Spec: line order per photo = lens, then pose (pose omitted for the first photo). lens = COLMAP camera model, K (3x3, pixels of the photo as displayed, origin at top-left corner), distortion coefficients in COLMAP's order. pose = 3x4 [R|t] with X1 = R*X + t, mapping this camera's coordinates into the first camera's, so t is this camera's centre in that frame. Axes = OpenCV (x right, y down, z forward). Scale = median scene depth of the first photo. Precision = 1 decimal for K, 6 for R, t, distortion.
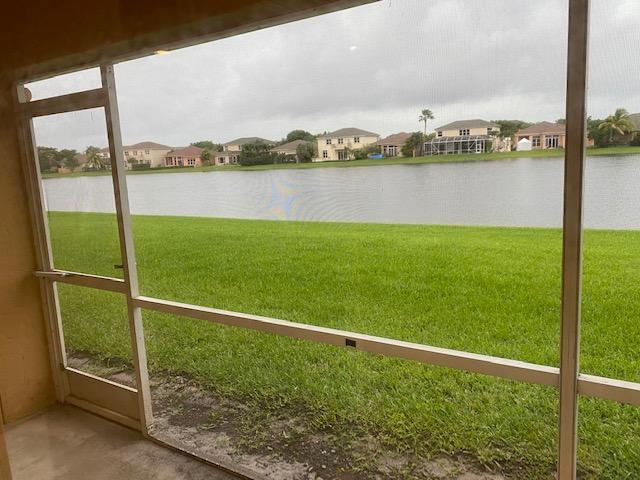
lens RADIAL K [[495.5, 0, 320.0], [0, 495.5, 240.0], [0, 0, 1]] dist [0.081072, -0.083262]
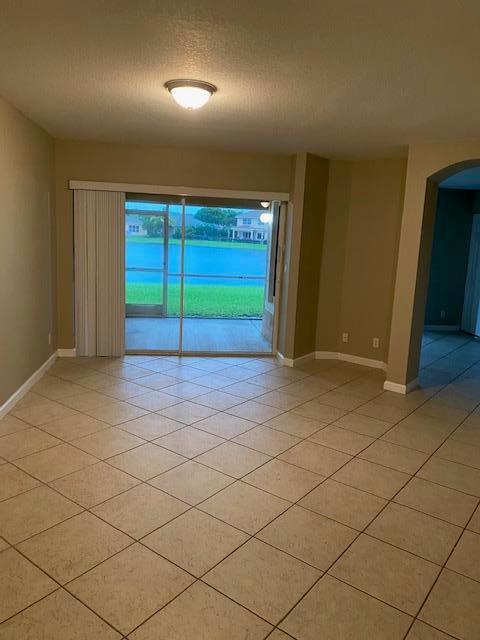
lens RADIAL K [[495.5, 0, 240.0], [0, 495.5, 320.0], [0, 0, 1]] dist [0.081072, -0.083262]
pose [[0.766499, -0.021620, 0.641882, -0.114958], [0.021680, 0.999735, 0.007784, 0.022271], [-0.641880, 0.007949, 0.766764, -0.100186]]
